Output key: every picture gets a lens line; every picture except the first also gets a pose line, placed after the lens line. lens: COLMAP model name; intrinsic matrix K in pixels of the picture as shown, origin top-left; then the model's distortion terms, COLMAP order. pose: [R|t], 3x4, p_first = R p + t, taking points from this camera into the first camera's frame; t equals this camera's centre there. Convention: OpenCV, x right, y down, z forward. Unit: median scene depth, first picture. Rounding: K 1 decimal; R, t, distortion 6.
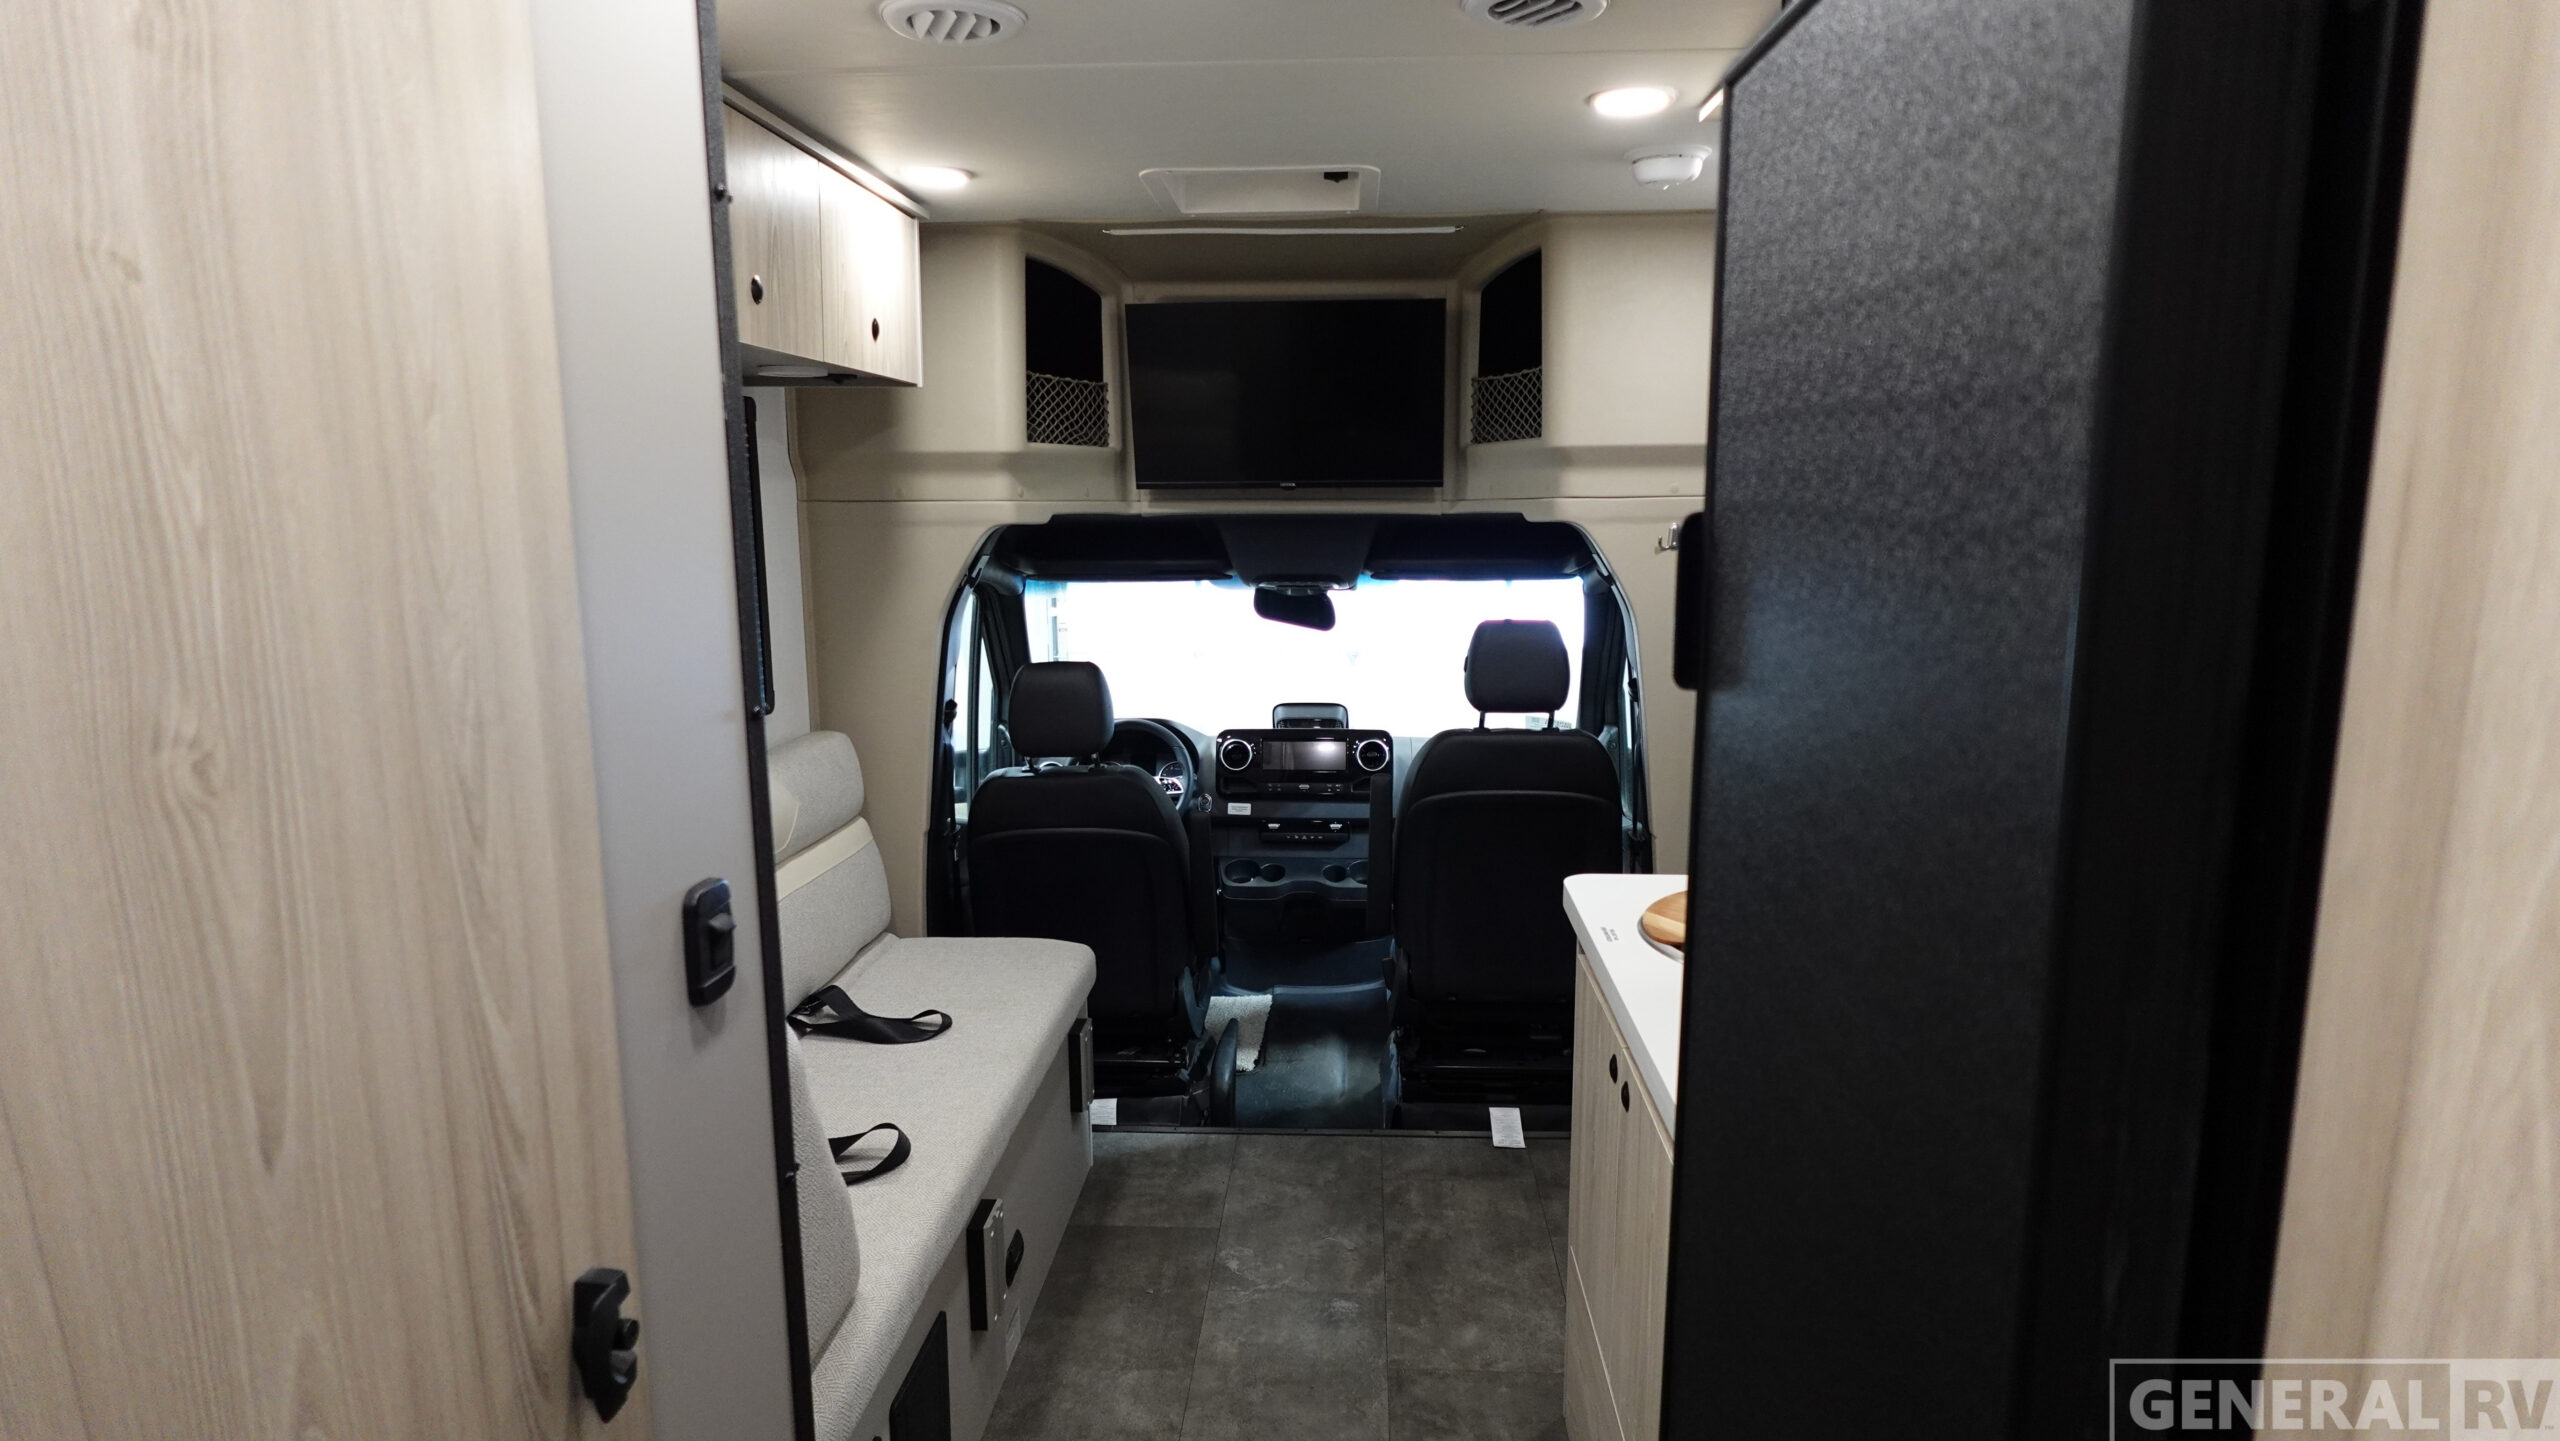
lens RADIAL K [[1445.5, 0, 1280.0], [0, 1445.5, 720.5], [0, 0, 1]] dist [-0.005149, 0.003305]
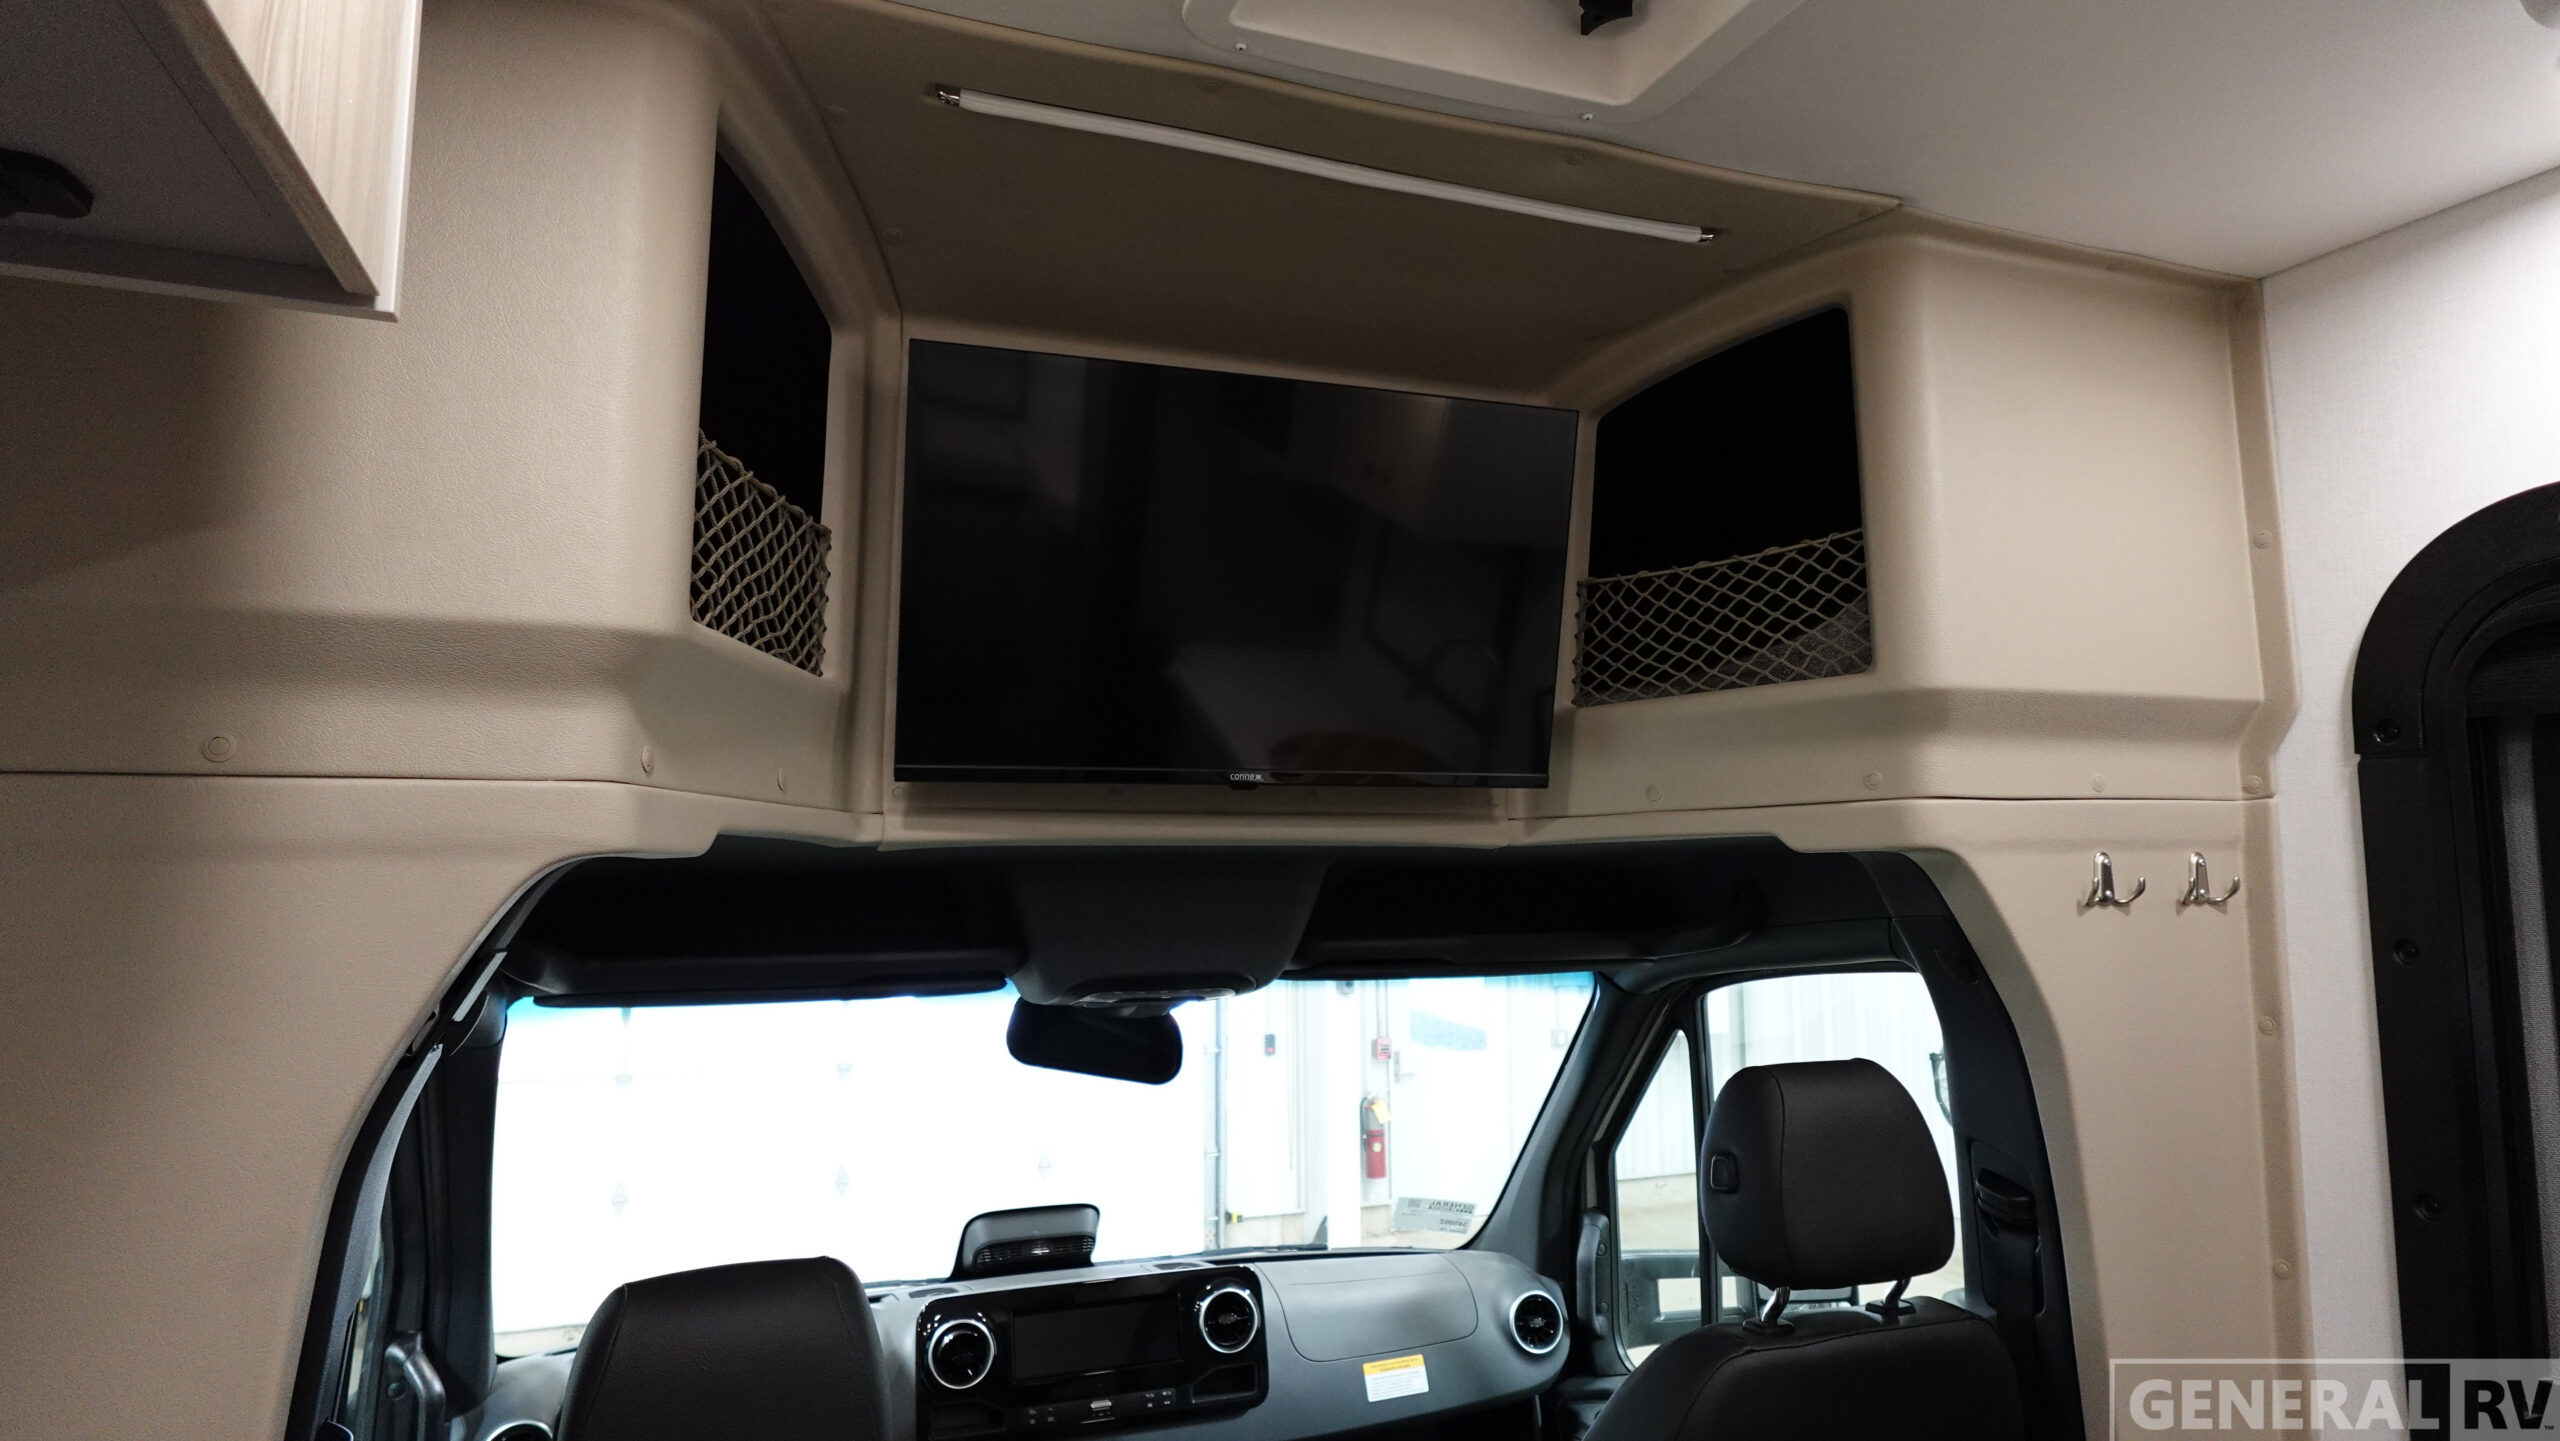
lens RADIAL K [[1458.2, 0, 1282.2], [0, 1458.2, 728.2], [0, 0, 1]] dist [-0.004241, 0.003344]
pose [[0.914161, 0.037294, 0.403632, -0.168541], [0.065445, 0.969115, -0.237766, -0.069619], [-0.400033, 0.243772, 0.883487, 0.593660]]
